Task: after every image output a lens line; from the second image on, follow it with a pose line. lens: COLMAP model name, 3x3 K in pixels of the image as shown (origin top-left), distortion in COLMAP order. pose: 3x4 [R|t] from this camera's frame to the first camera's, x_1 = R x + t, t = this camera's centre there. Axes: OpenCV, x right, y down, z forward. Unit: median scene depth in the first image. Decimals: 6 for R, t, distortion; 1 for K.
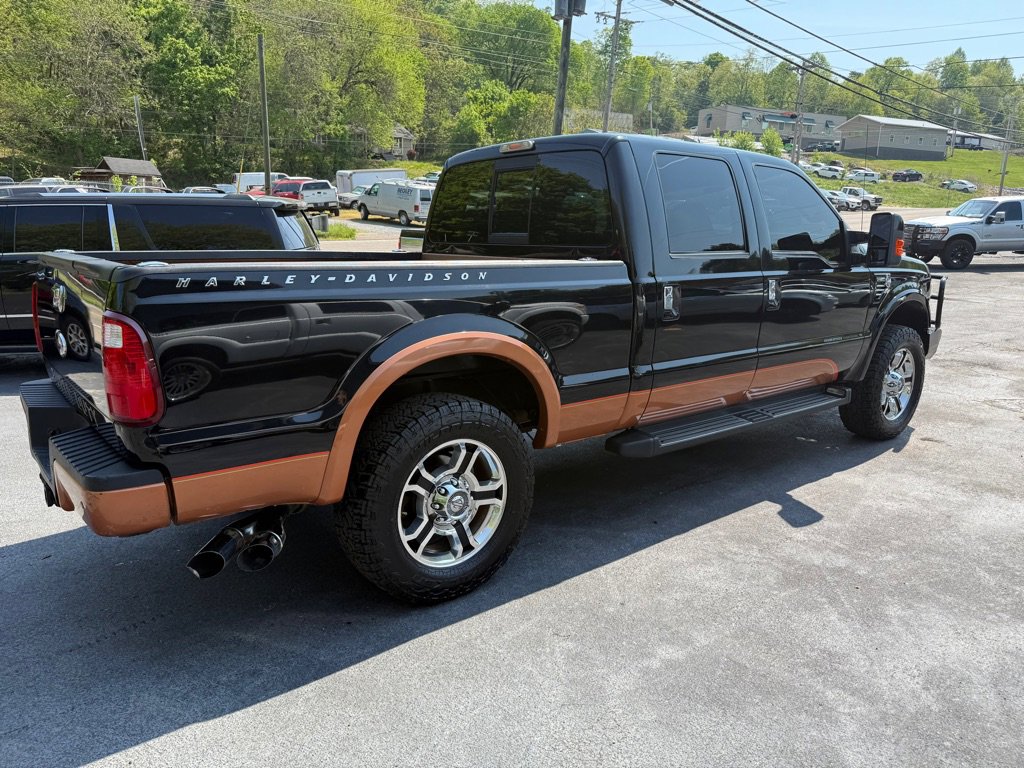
lens RADIAL K [[687.0, 0, 484.9], [0, 687.0, 403.5], [0, 0, 1]] dist [0.001410, -0.023739]
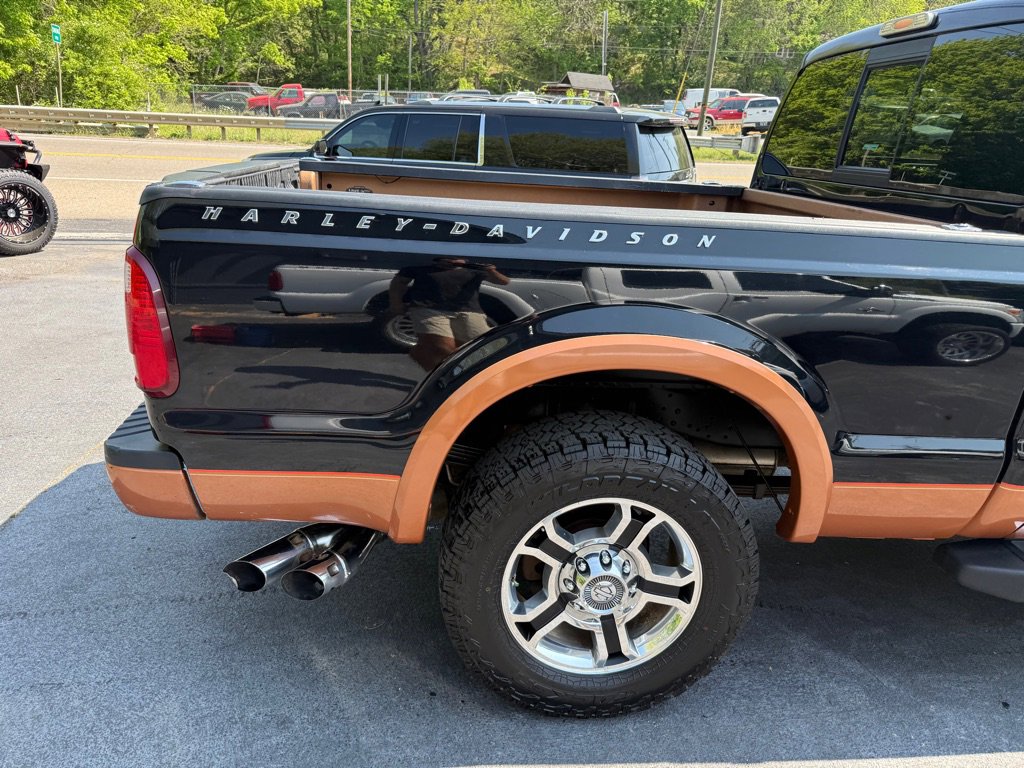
lens RADIAL K [[694.7, 0, 512.0], [0, 694.7, 384.0], [0, 0, 1]] dist [0.013825, -0.020957]
pose [[0.846157, 0.212153, -0.488885, 0.162711], [-0.174167, 0.977060, 0.122551, -0.108064], [0.503670, -0.018550, 0.863697, 0.391015]]
